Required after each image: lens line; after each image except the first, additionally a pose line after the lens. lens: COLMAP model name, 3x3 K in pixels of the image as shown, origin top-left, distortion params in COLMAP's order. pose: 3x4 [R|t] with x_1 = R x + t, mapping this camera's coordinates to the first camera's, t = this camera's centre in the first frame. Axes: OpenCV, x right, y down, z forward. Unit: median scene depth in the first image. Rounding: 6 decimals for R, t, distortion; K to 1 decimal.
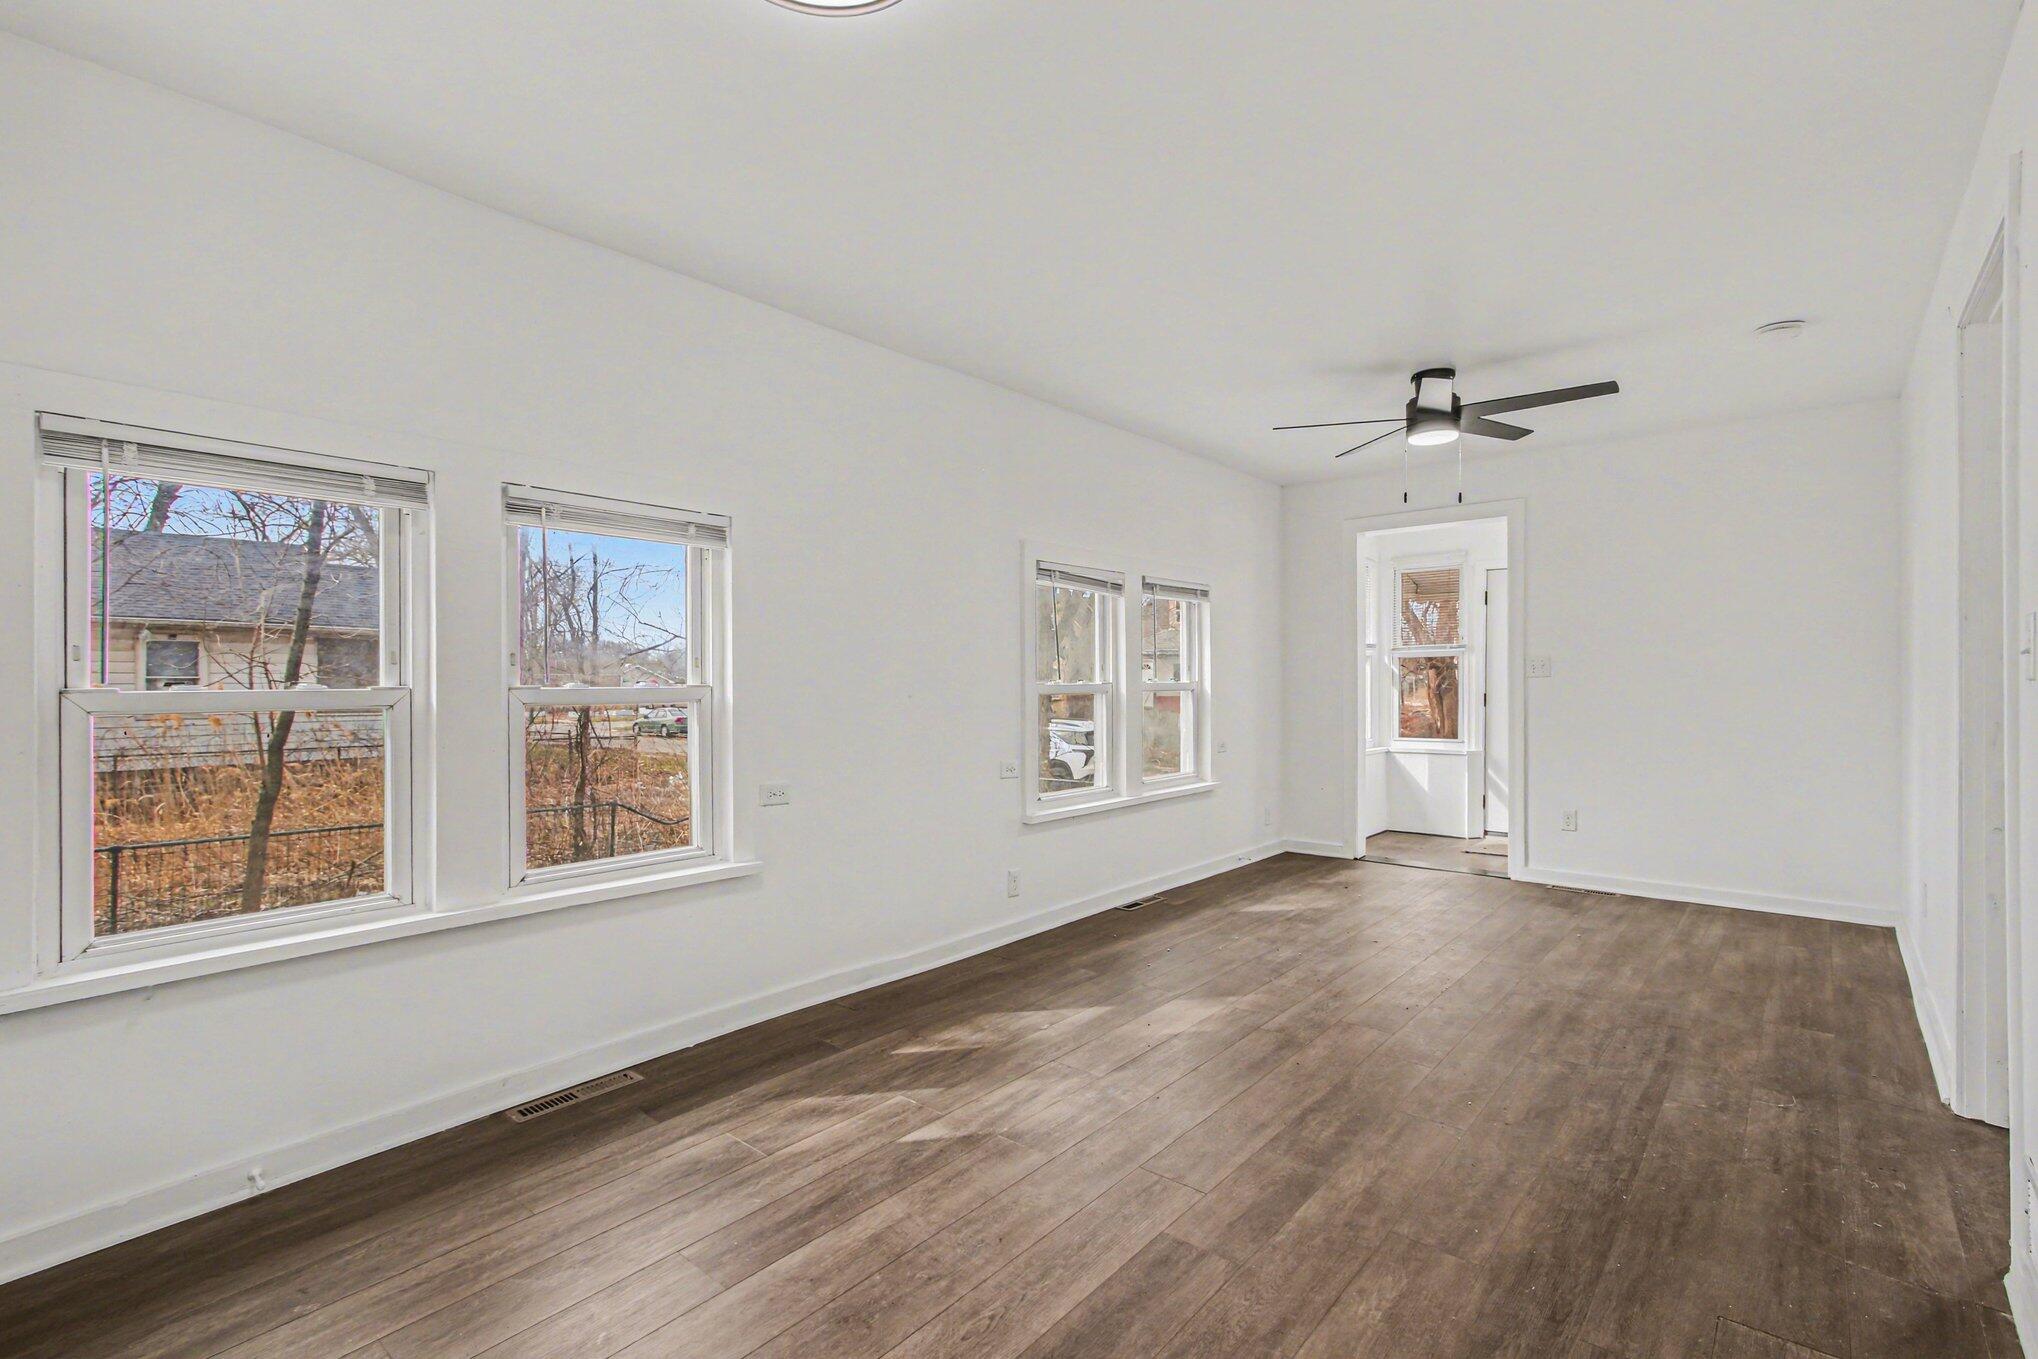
lens RADIAL K [[930.6, 0, 1026.4], [0, 930.6, 686.1], [0, 0, 1]] dist [-0.001409, 0.000716]
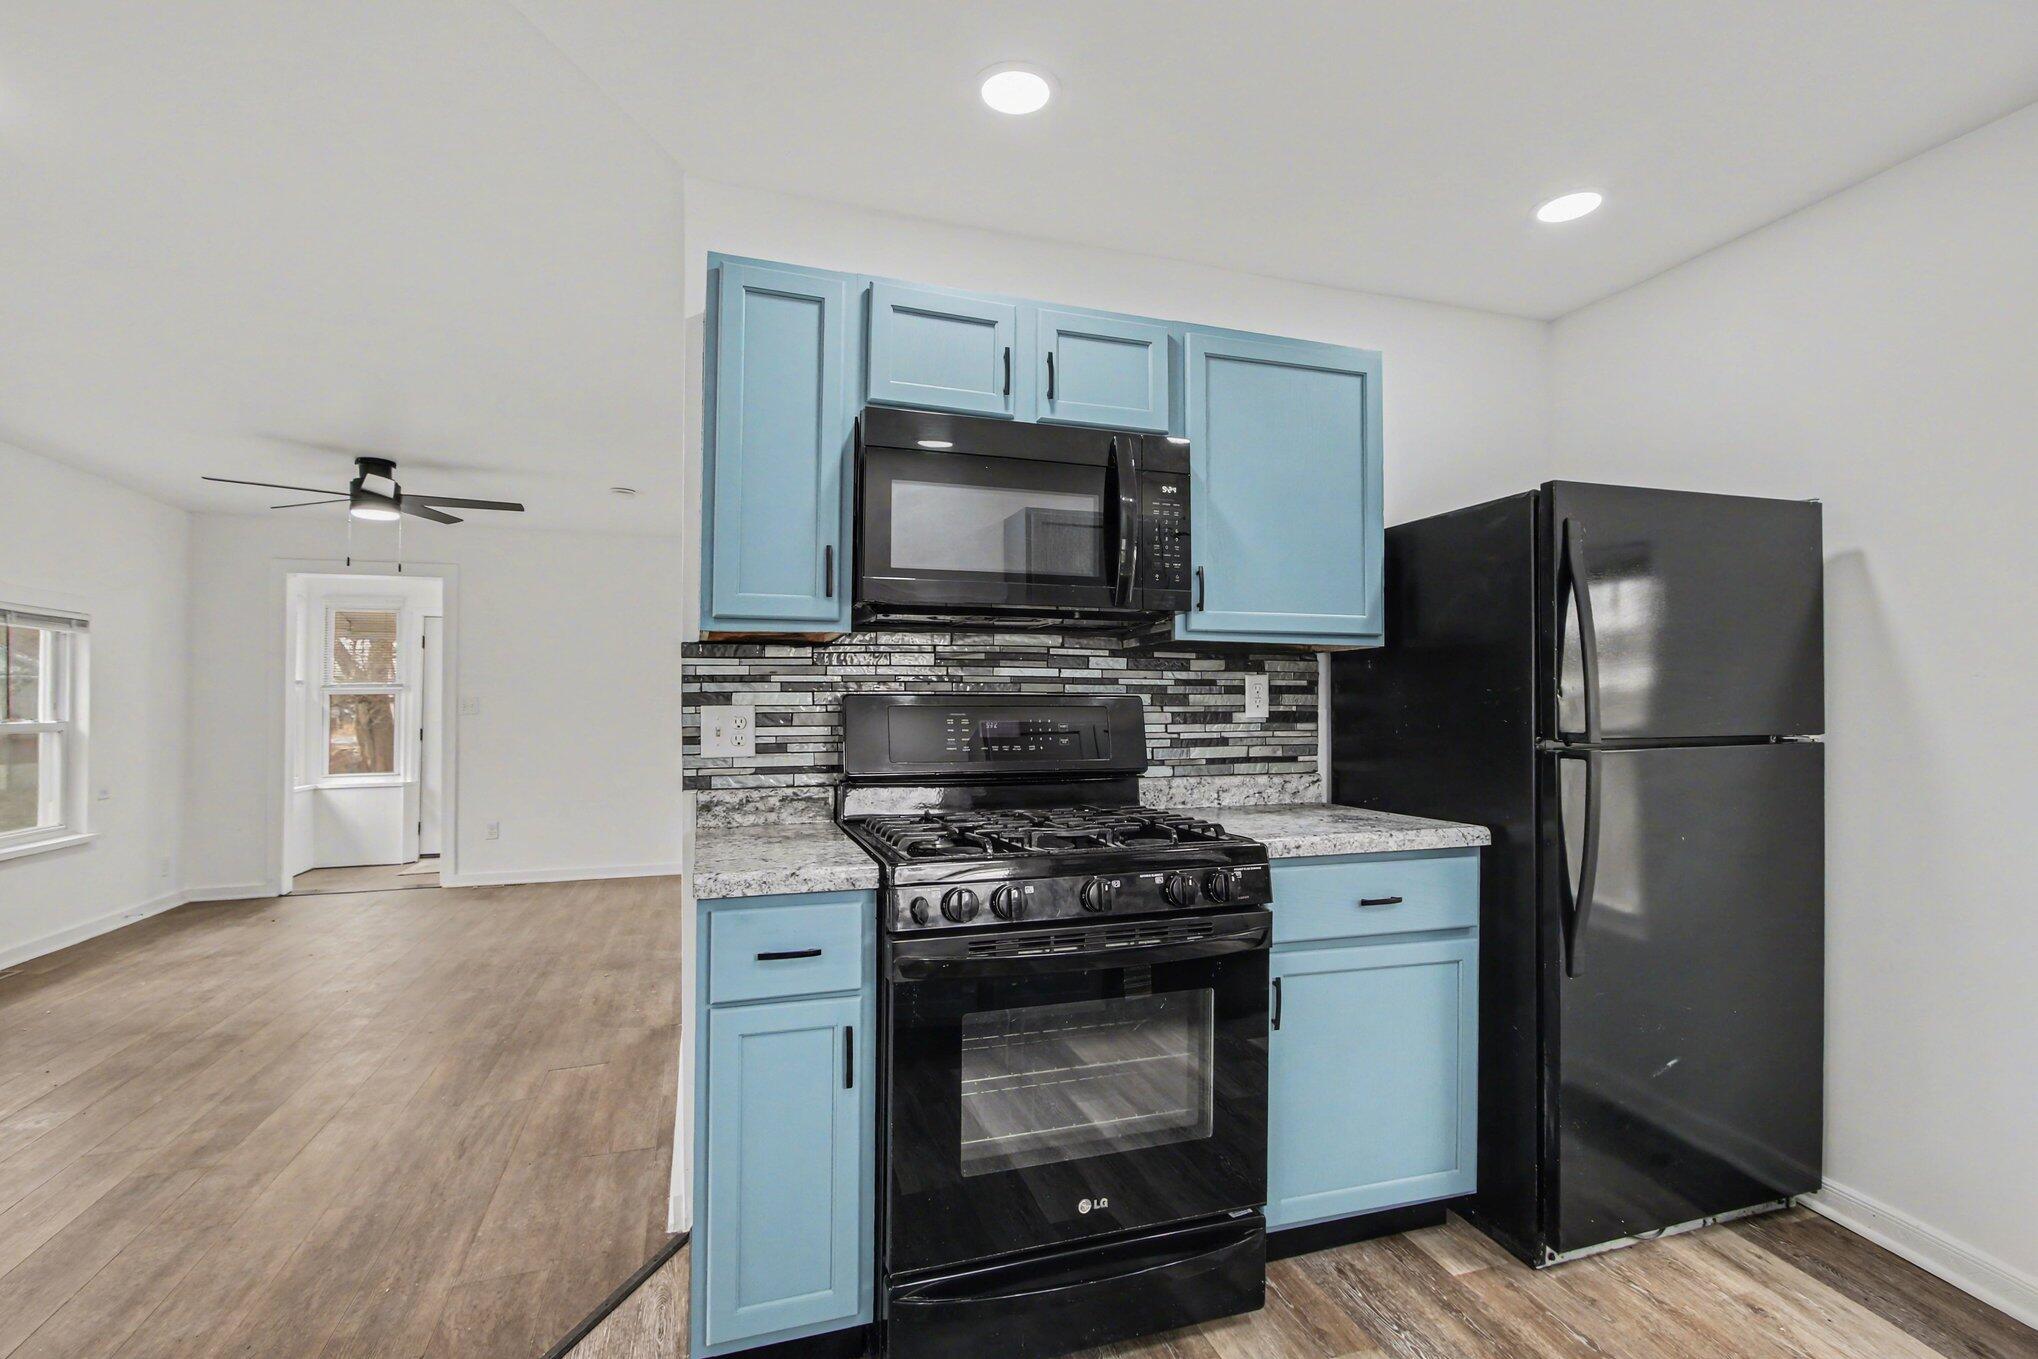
lens RADIAL K [[959.6, 0, 1043.1], [0, 959.6, 687.7], [0, 0, 1]] dist [0.000190, 0.000267]
pose [[0.514538, 0.022972, 0.857160, -0.137100], [0.005755, 0.999526, -0.030242, -0.003082], [-0.857448, 0.020494, 0.514162, -0.287947]]
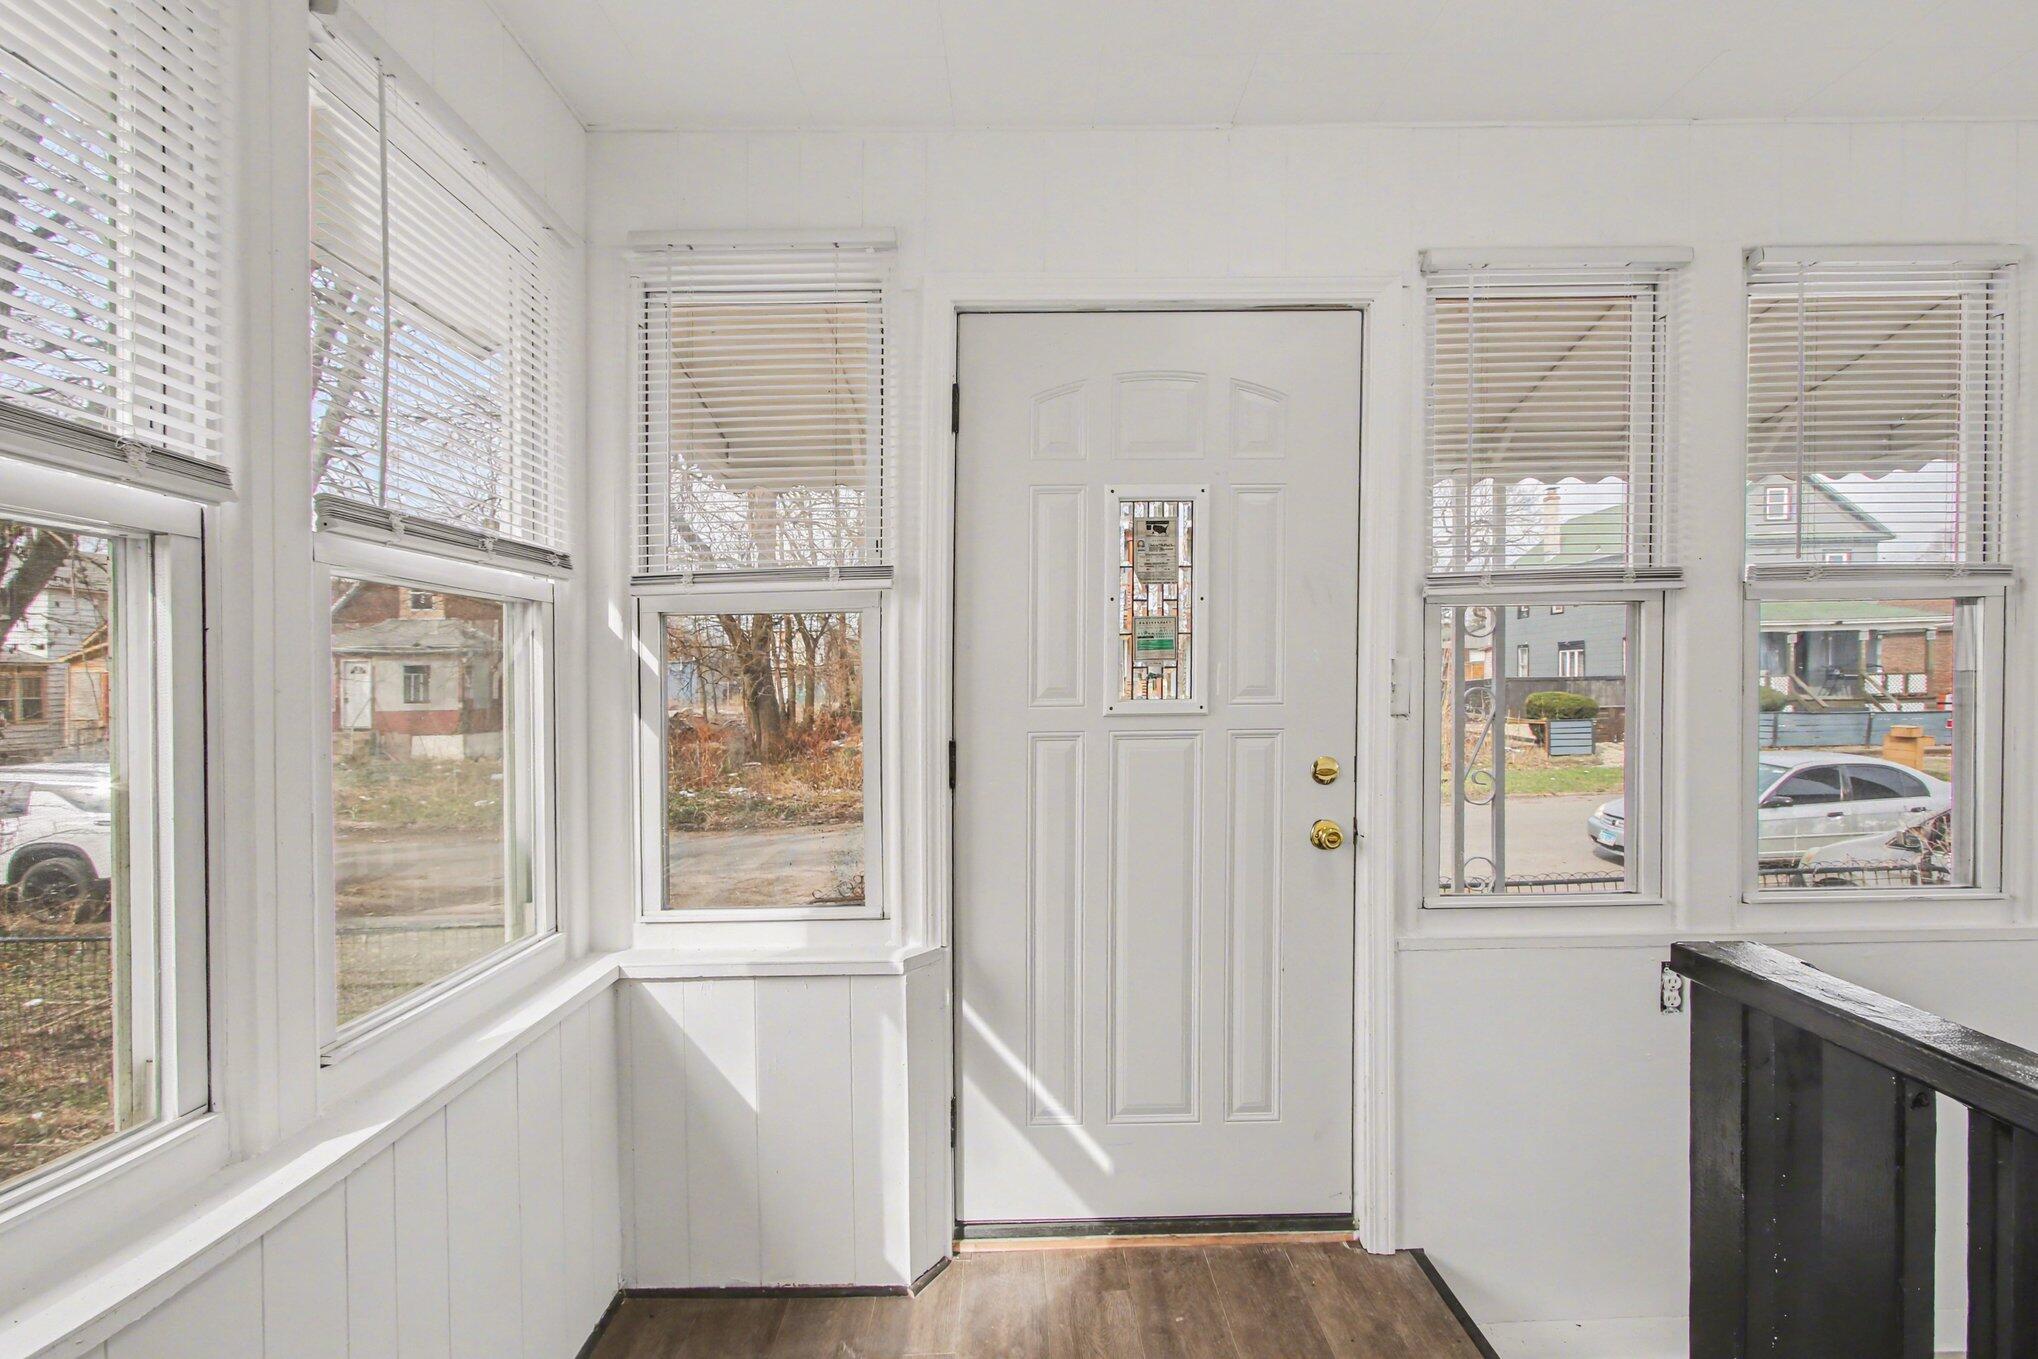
lens RADIAL K [[916.2, 0, 1005.5], [0, 916.2, 683.6], [0, 0, 1]] dist [-0.002833, -0.000017]
pose [[0.772203, -0.003163, 0.635369, 0.324010], [0.008415, 0.999951, -0.005249, -0.010234], [-0.635321, 0.009400, 0.772191, 0.768923]]
